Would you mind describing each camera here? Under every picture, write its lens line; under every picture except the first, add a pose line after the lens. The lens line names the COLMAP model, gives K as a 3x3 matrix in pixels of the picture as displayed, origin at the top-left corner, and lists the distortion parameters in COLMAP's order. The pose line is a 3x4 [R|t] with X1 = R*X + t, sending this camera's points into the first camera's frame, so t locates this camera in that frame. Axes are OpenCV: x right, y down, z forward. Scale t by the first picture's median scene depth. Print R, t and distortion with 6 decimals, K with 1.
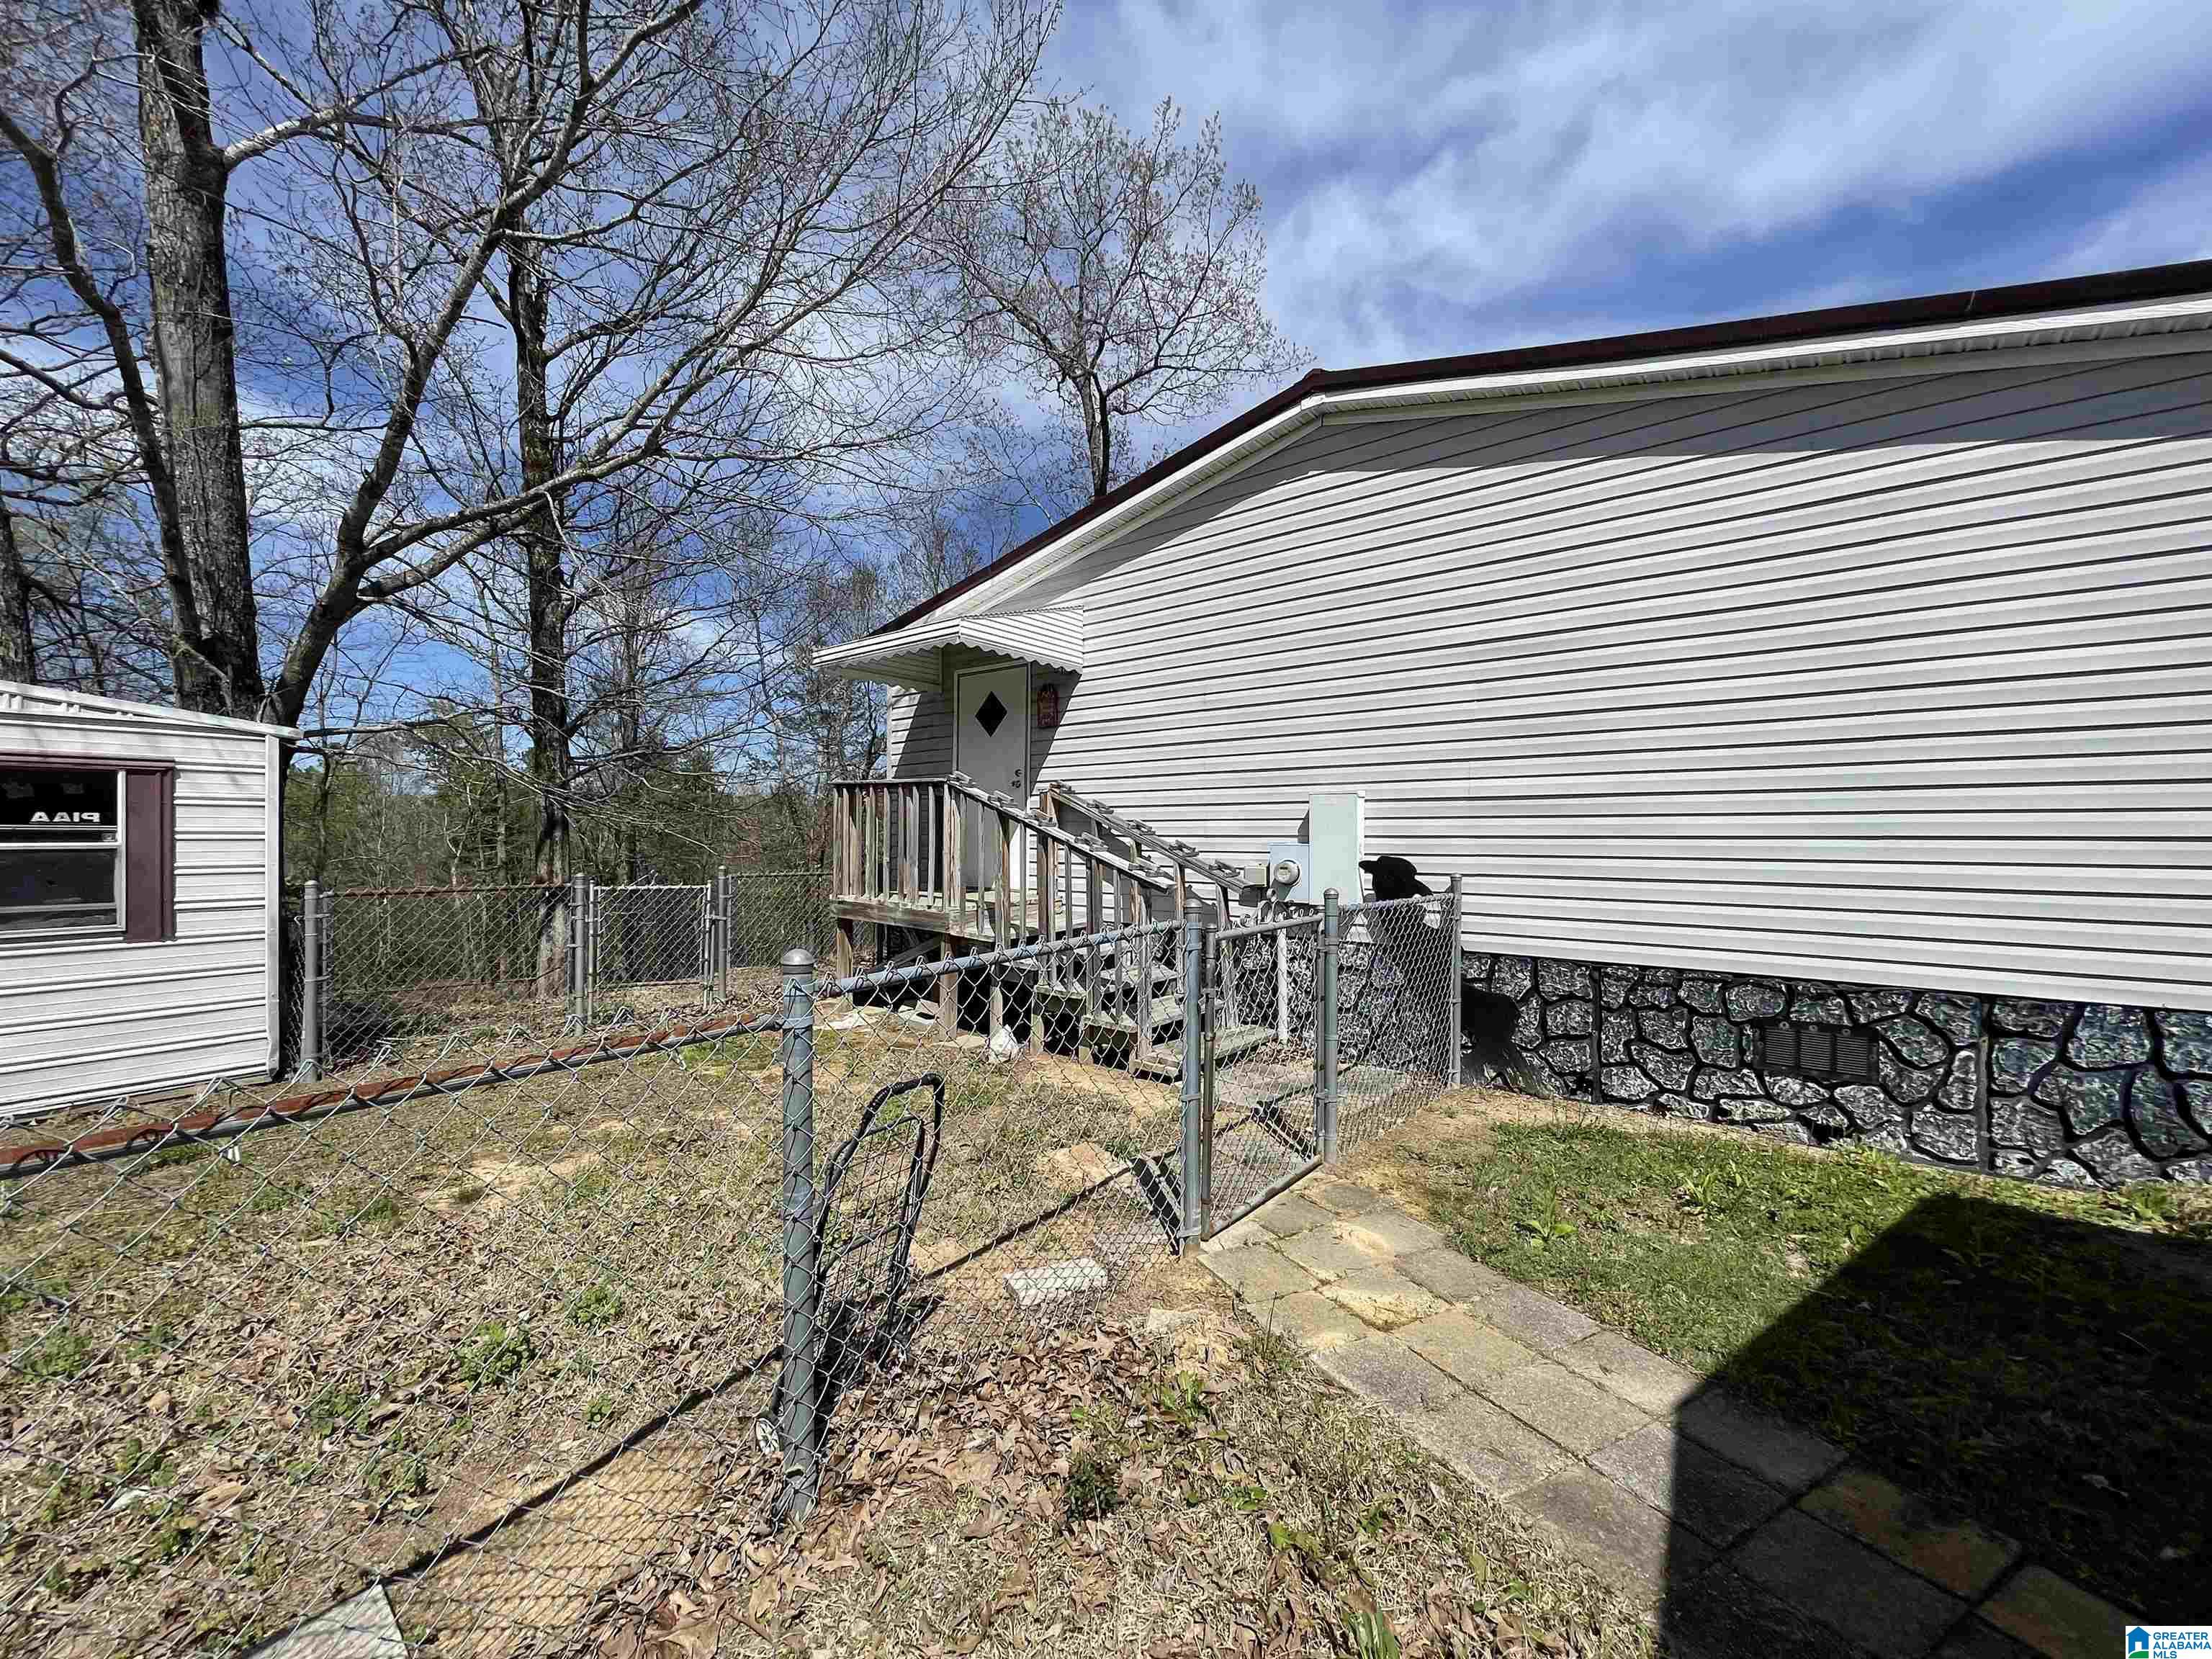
lens RADIAL K [[910.1, 0, 1125.7], [0, 910.1, 830.7], [0, 0, 1]] dist [-0.003422, 0.001794]
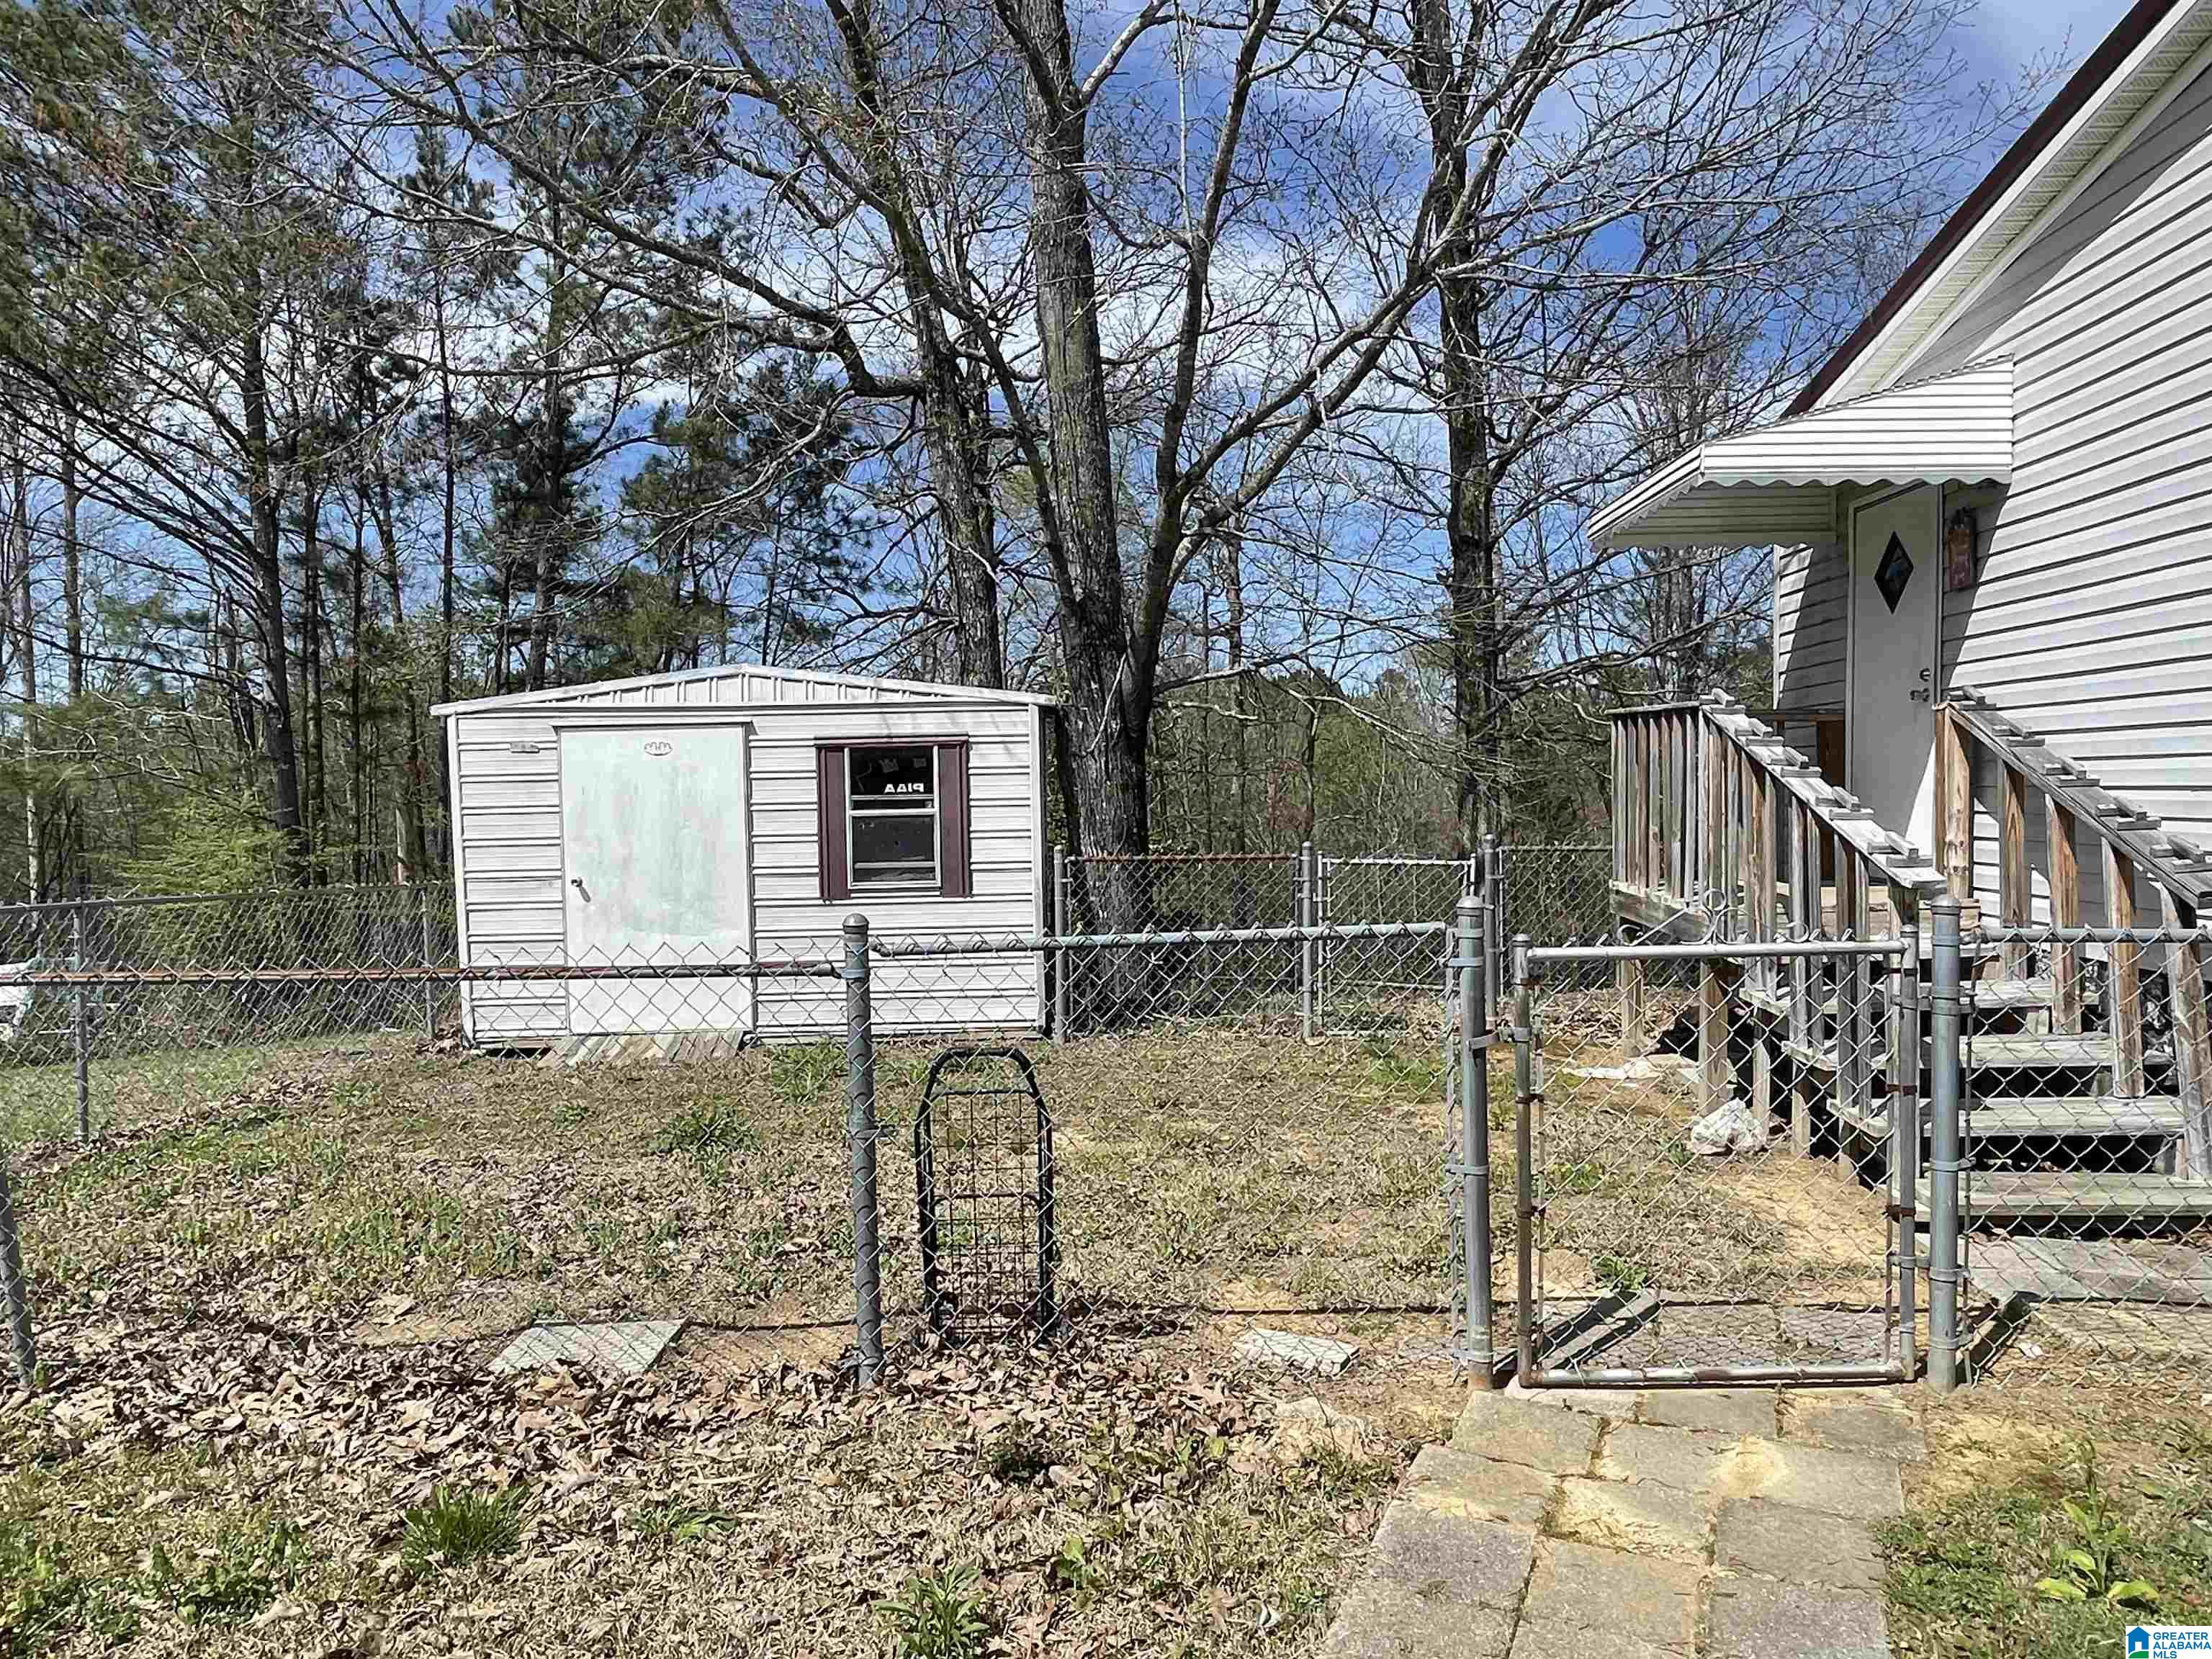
lens RADIAL K [[1517.9, 0, 1050.3], [0, 1517.9, 838.4], [0, 0, 1]] dist [0.005962, -0.015822]
pose [[0.569377, 0.013945, -0.821958, 0.510904], [0.023119, 0.999189, 0.032966, -0.009293], [0.821752, -0.037773, 0.568593, 0.033627]]
